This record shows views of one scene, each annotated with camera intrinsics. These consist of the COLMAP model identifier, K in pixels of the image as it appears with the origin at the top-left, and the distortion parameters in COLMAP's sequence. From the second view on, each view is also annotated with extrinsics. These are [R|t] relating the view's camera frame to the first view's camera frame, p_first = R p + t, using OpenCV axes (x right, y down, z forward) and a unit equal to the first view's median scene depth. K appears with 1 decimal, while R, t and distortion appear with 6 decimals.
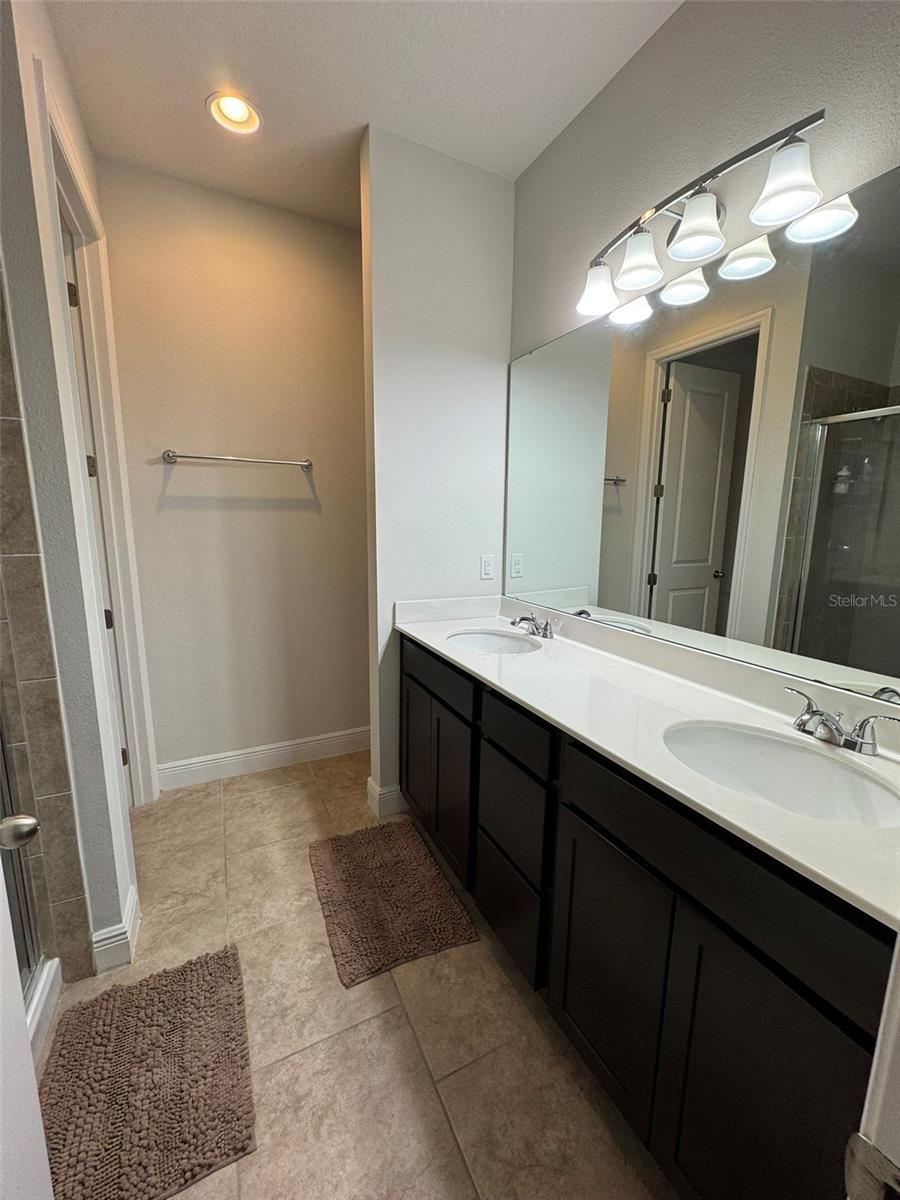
lens RADIAL K [[477.7, 0, 453.3], [0, 477.7, 600.8], [0, 0, 1]] dist [0.000312, 0.000073]
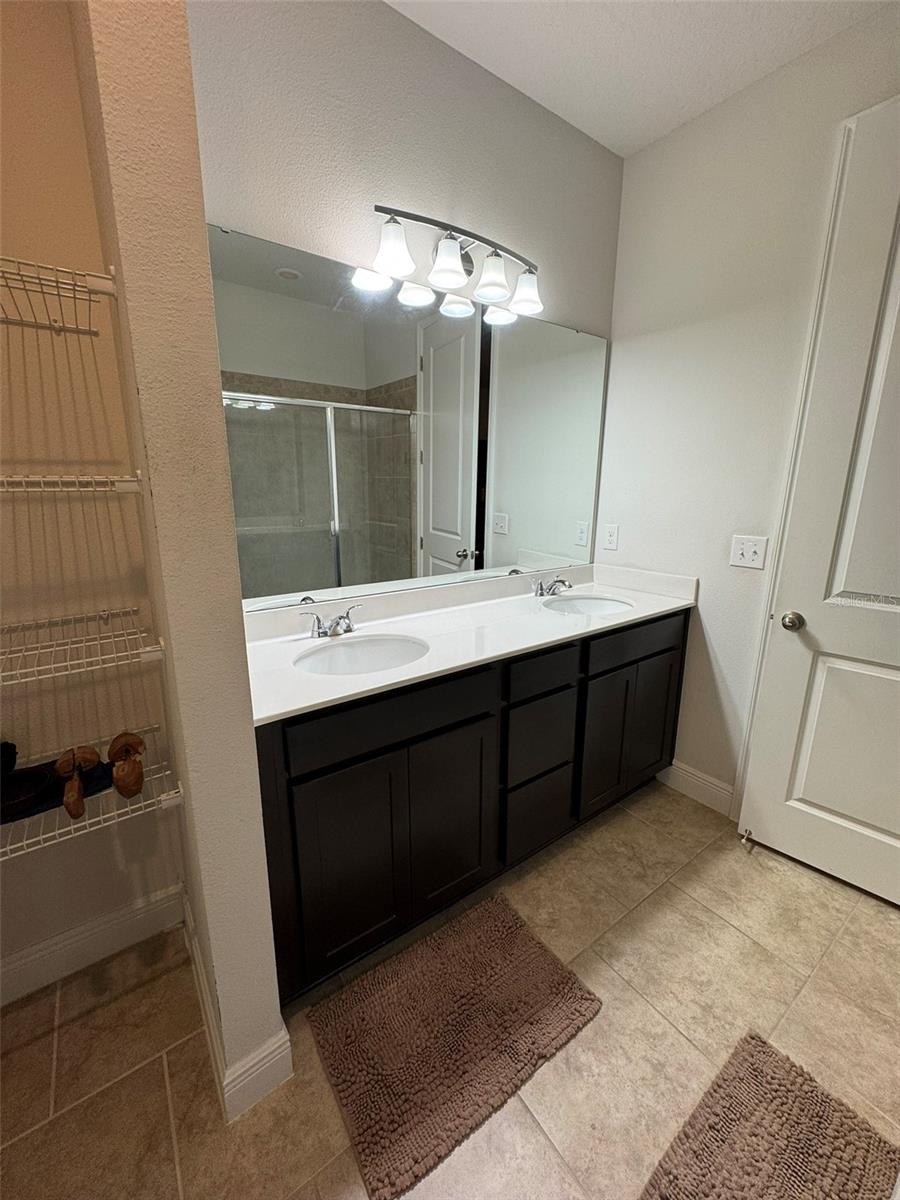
lens RADIAL K [[477.7, 0, 453.3], [0, 477.7, 600.8], [0, 0, 1]] dist [0.000312, 0.000073]
pose [[-0.162954, -0.248865, 0.954731, -0.912376], [0.160713, 0.948046, 0.274553, -0.259765], [-0.973456, 0.198178, -0.114492, 1.284892]]
